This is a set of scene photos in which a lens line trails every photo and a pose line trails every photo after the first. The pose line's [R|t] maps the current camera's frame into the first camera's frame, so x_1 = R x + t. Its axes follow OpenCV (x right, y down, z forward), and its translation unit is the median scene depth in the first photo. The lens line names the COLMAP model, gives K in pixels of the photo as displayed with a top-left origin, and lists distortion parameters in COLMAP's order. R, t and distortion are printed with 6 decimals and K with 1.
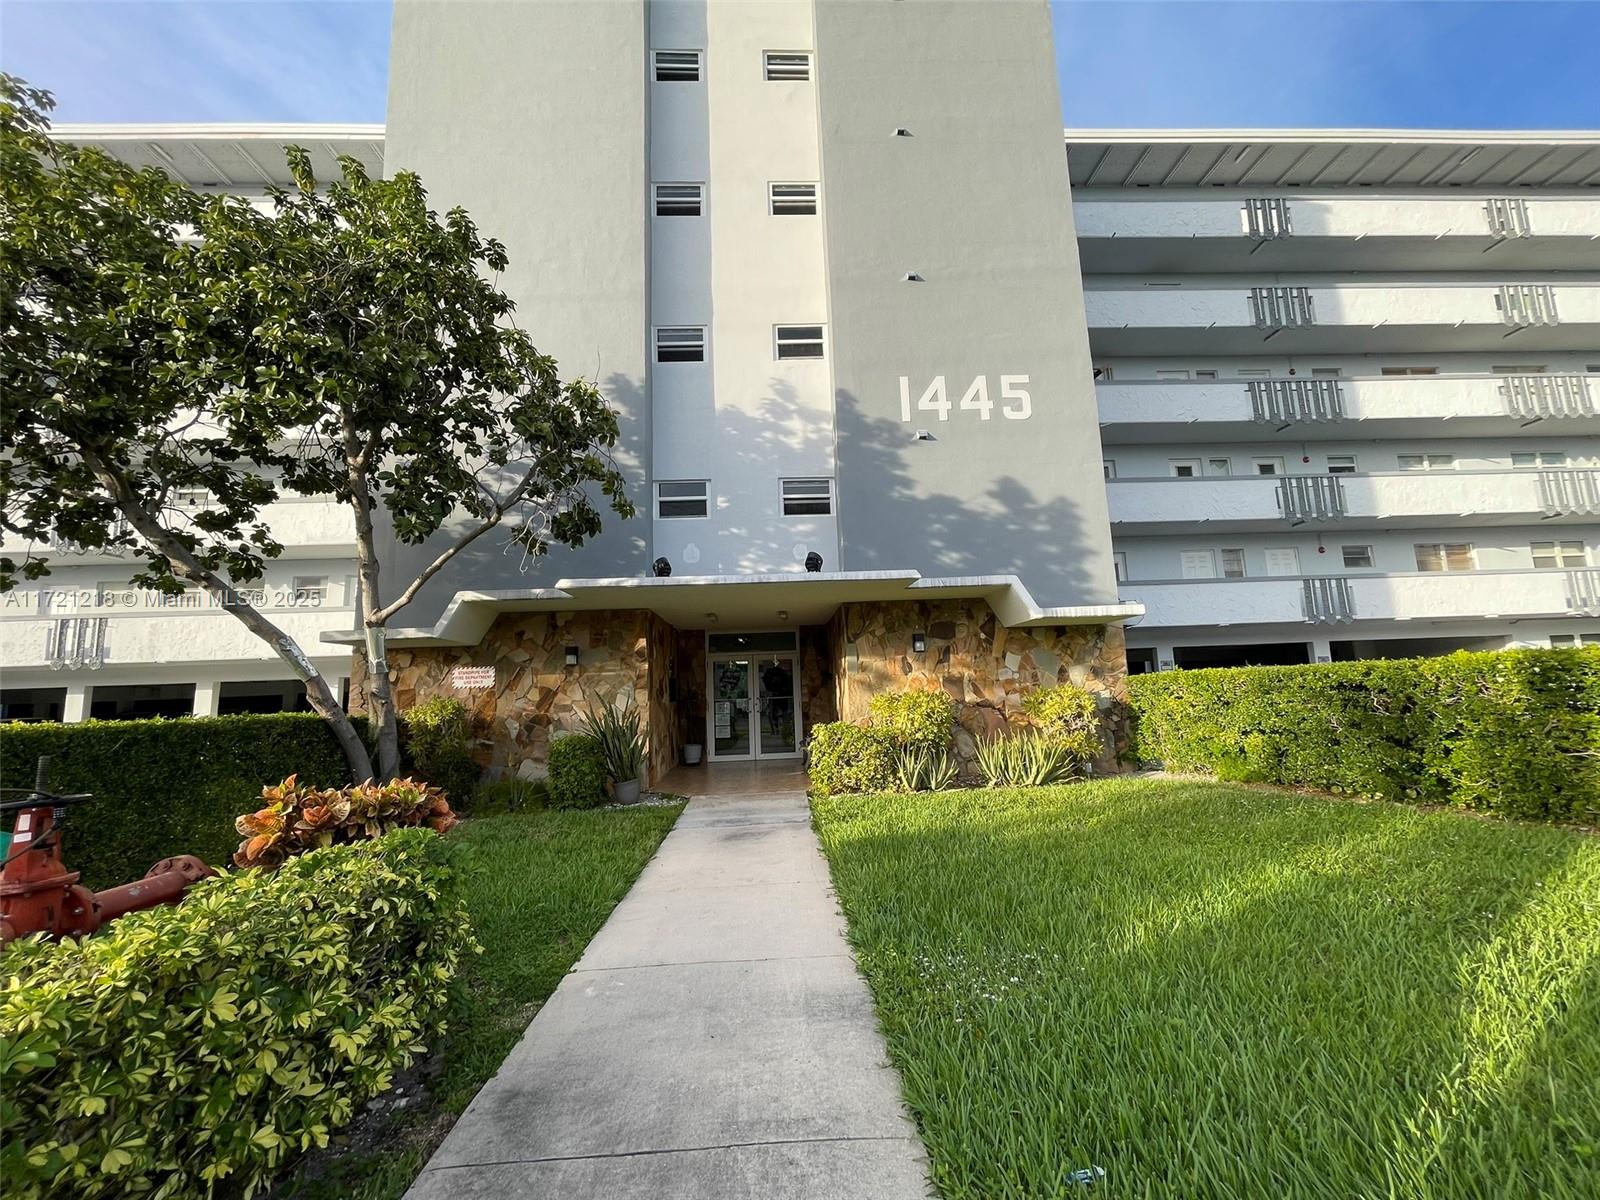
lens RADIAL K [[641.9, 0, 801.9], [0, 641.9, 599.9], [0, 0, 1]] dist [-0.003127, 0.001240]
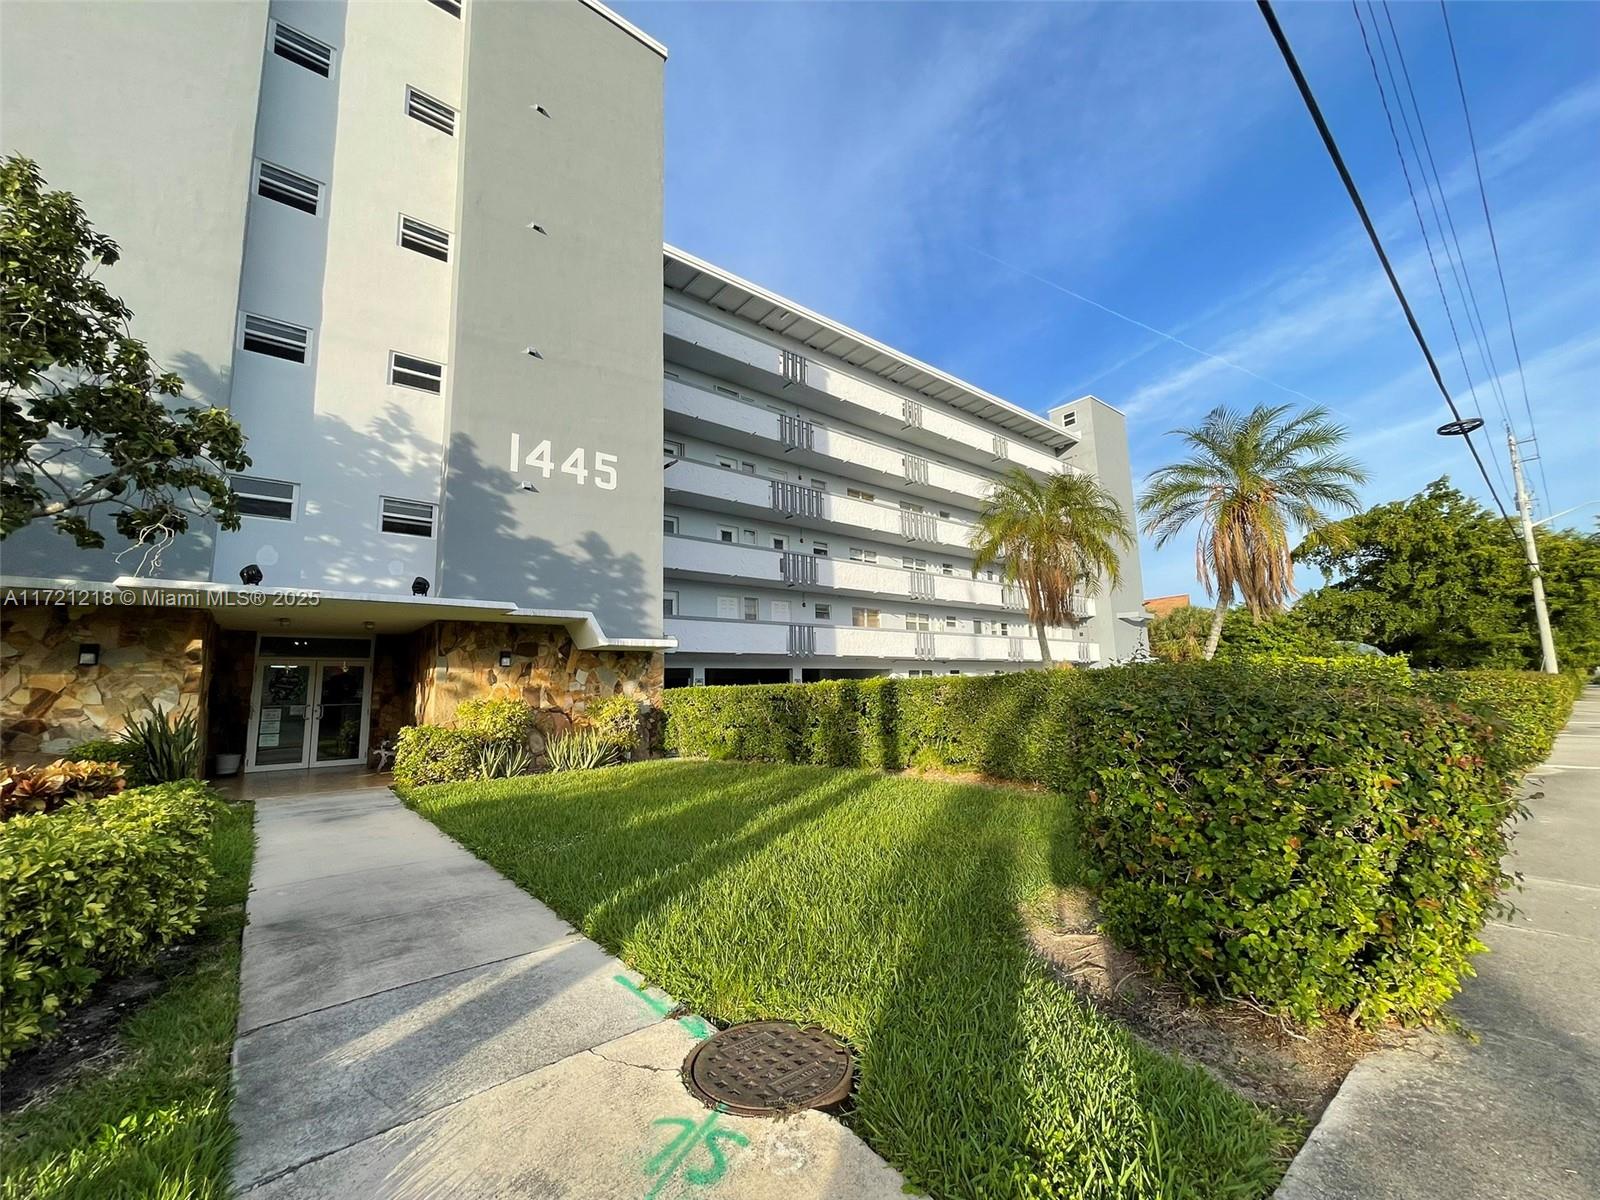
lens RADIAL K [[641.9, 0, 792.0], [0, 641.9, 599.0], [0, 0, 1]] dist [-0.003127, 0.001240]
pose [[0.805163, 0.102886, 0.584061, -0.089560], [-0.091031, 0.994606, -0.049714, -0.029853], [-0.586025, -0.013140, 0.810186, -0.257680]]
